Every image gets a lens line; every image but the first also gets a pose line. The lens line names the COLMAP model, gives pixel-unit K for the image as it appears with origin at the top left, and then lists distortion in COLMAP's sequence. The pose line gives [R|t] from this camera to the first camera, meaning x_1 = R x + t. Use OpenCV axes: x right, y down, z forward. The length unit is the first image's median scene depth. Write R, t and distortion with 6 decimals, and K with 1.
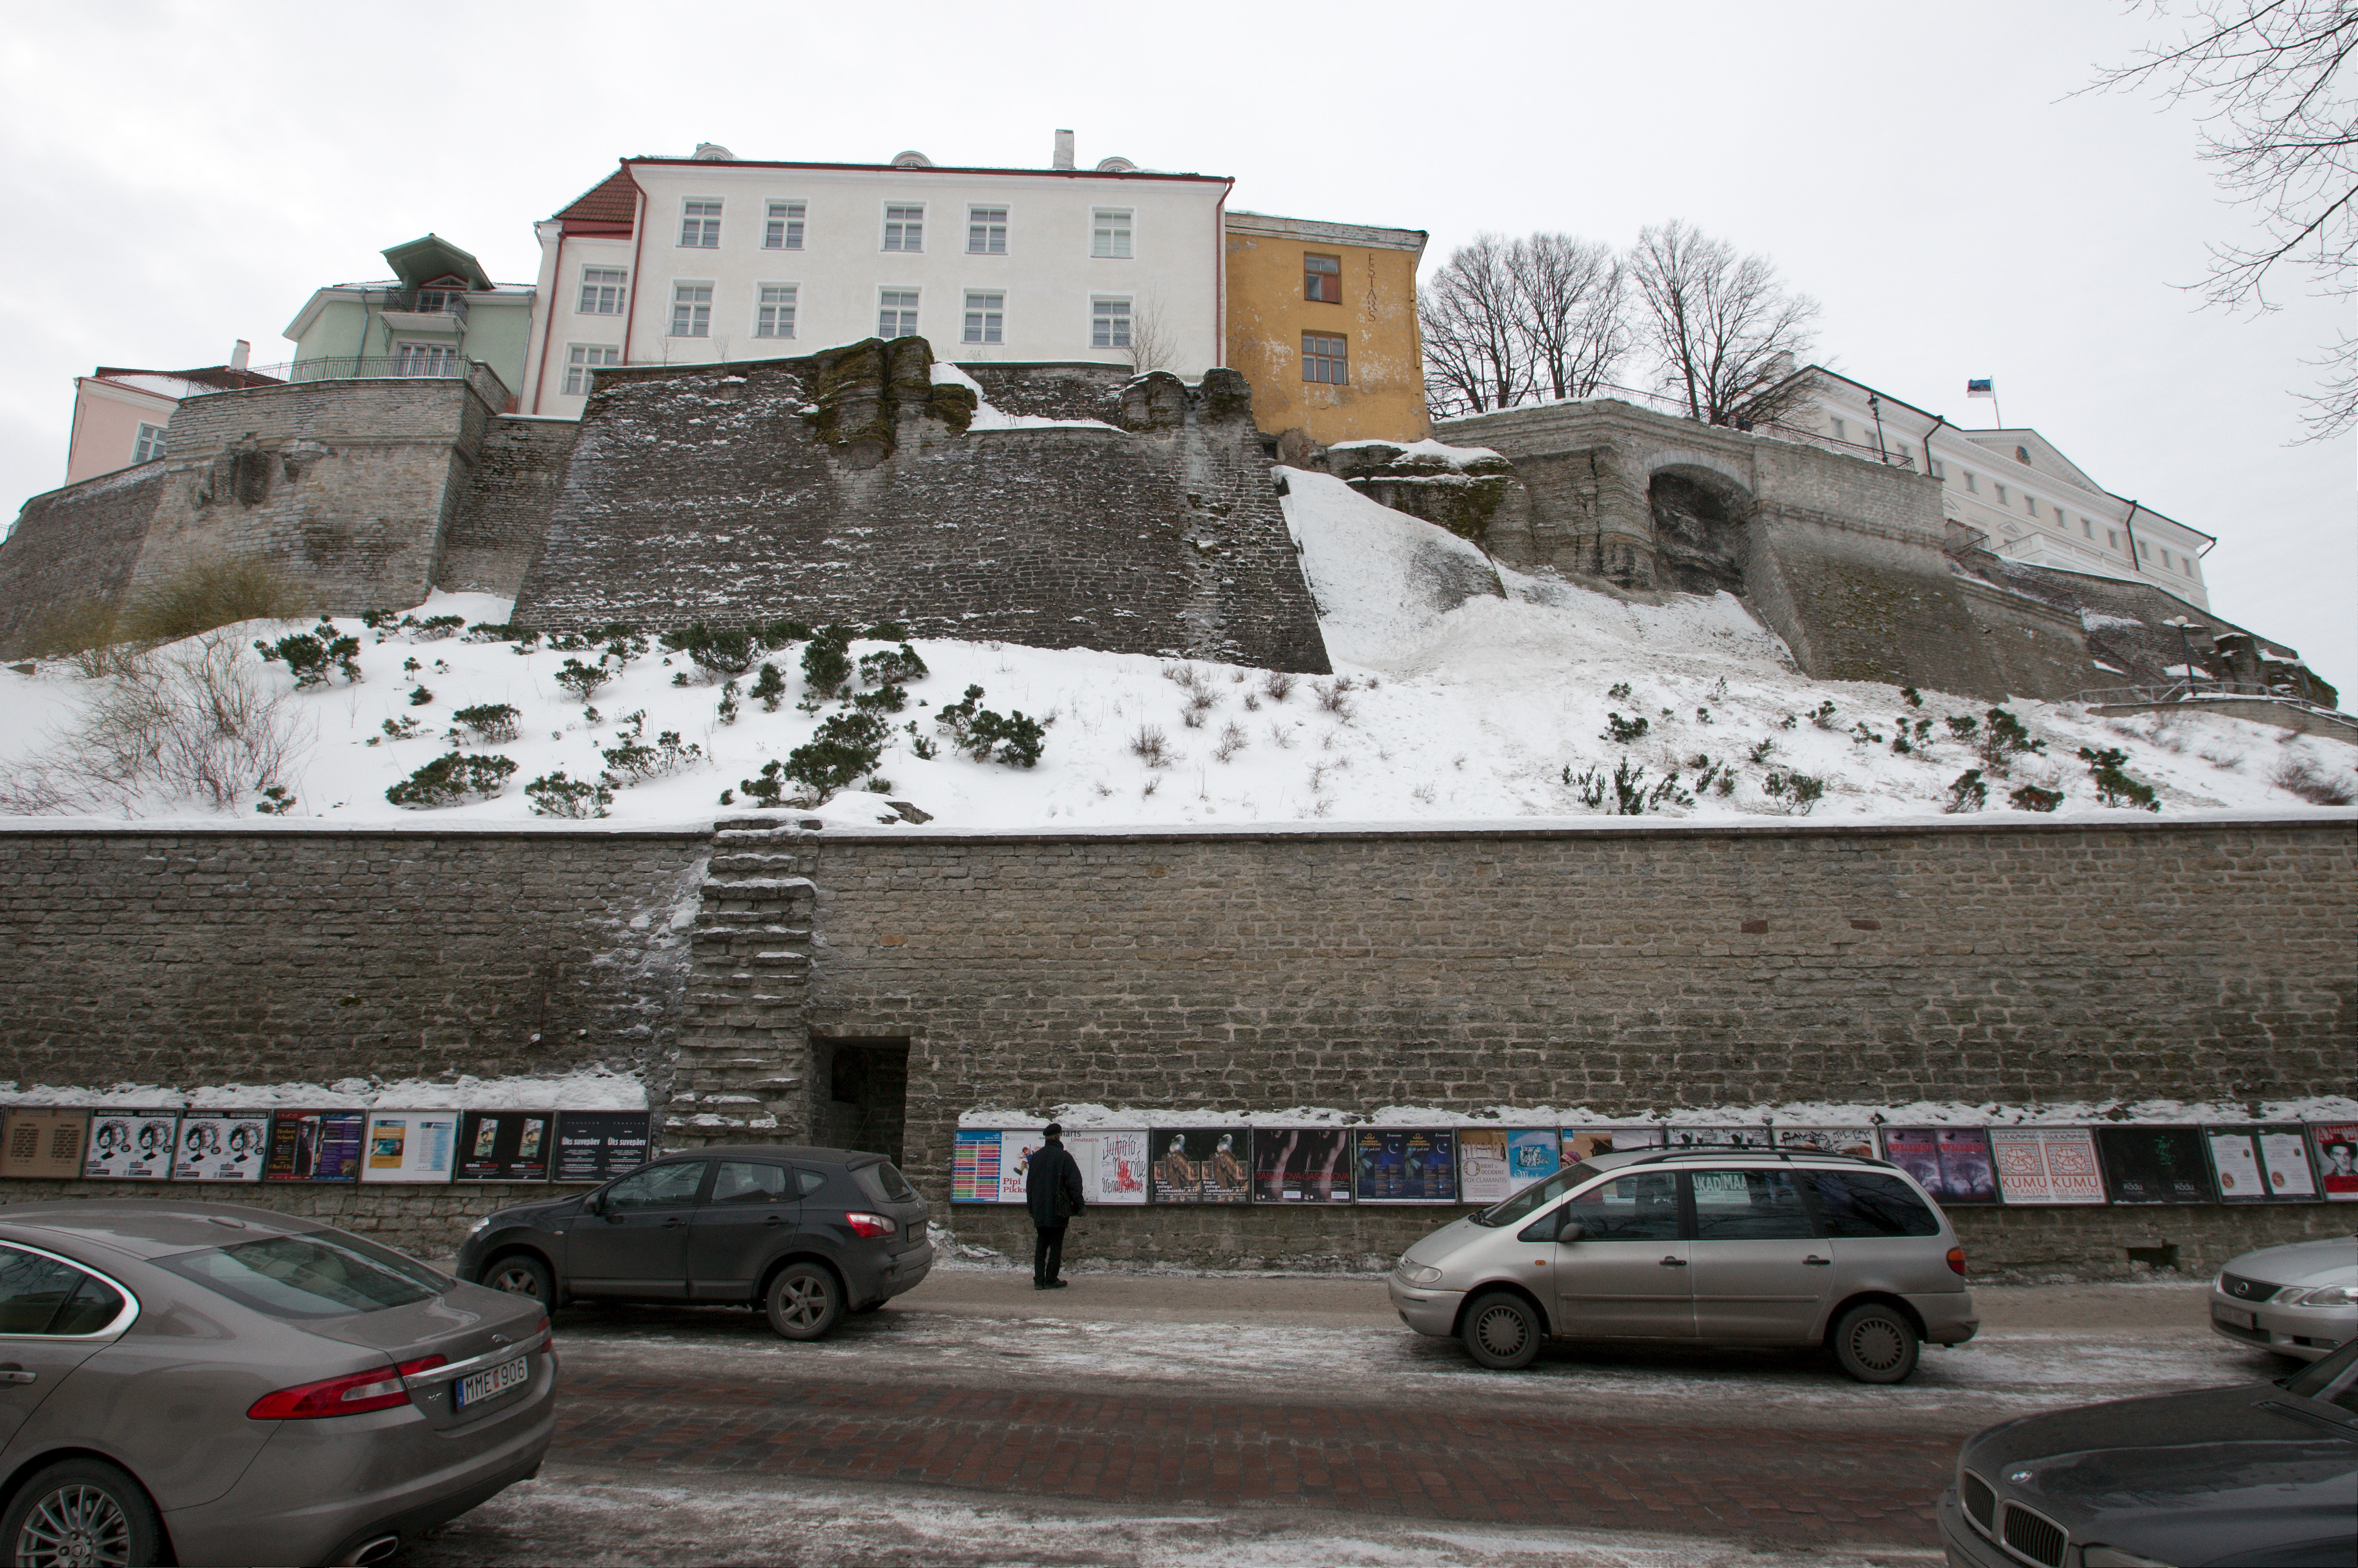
lens RADIAL K [[1241.7, 0, 1179.0], [0, 1241.7, 784.0], [0, 0, 1]] dist [0.000127, -0.000171]
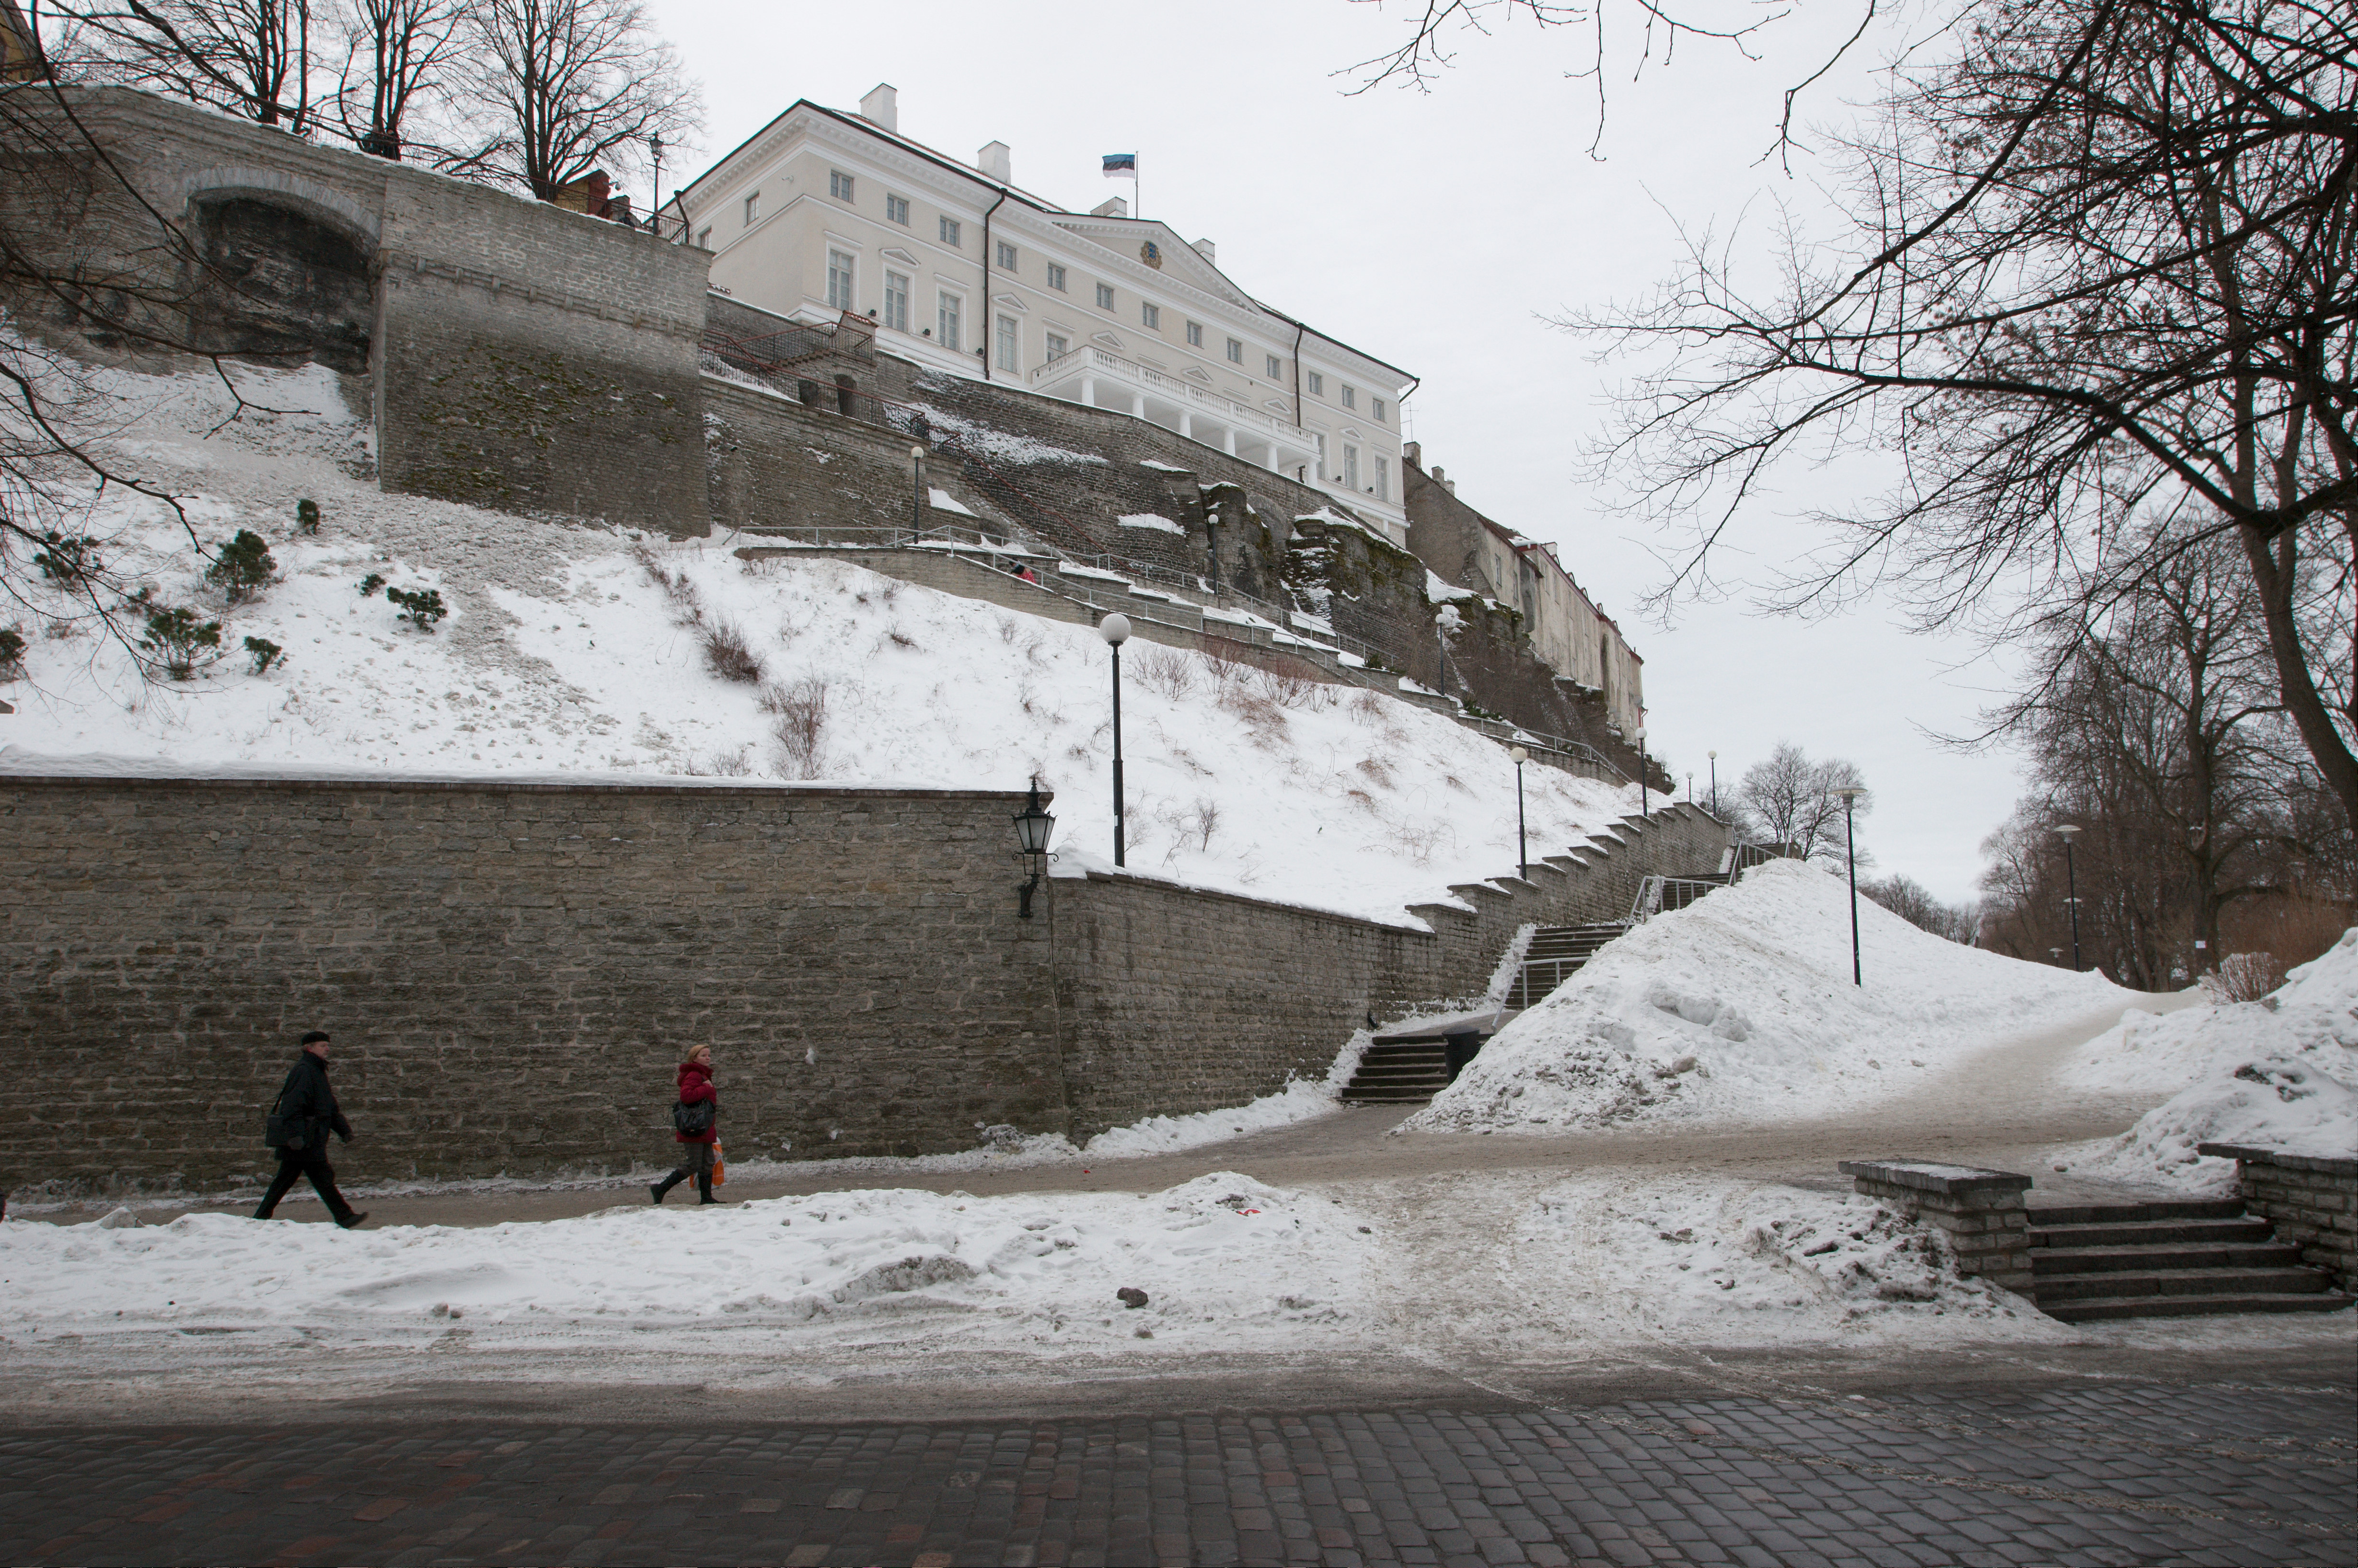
lens RADIAL K [[1604.3, 0, 1179.0], [0, 1604.3, 784.0], [0, 0, 1]] dist [0.002537, -0.030515]
pose [[0.958719, 0.024370, 0.283311, 0.653467], [-0.052190, 0.994476, 0.091067, -0.015179], [-0.279526, -0.102093, 0.954695, -0.113217]]
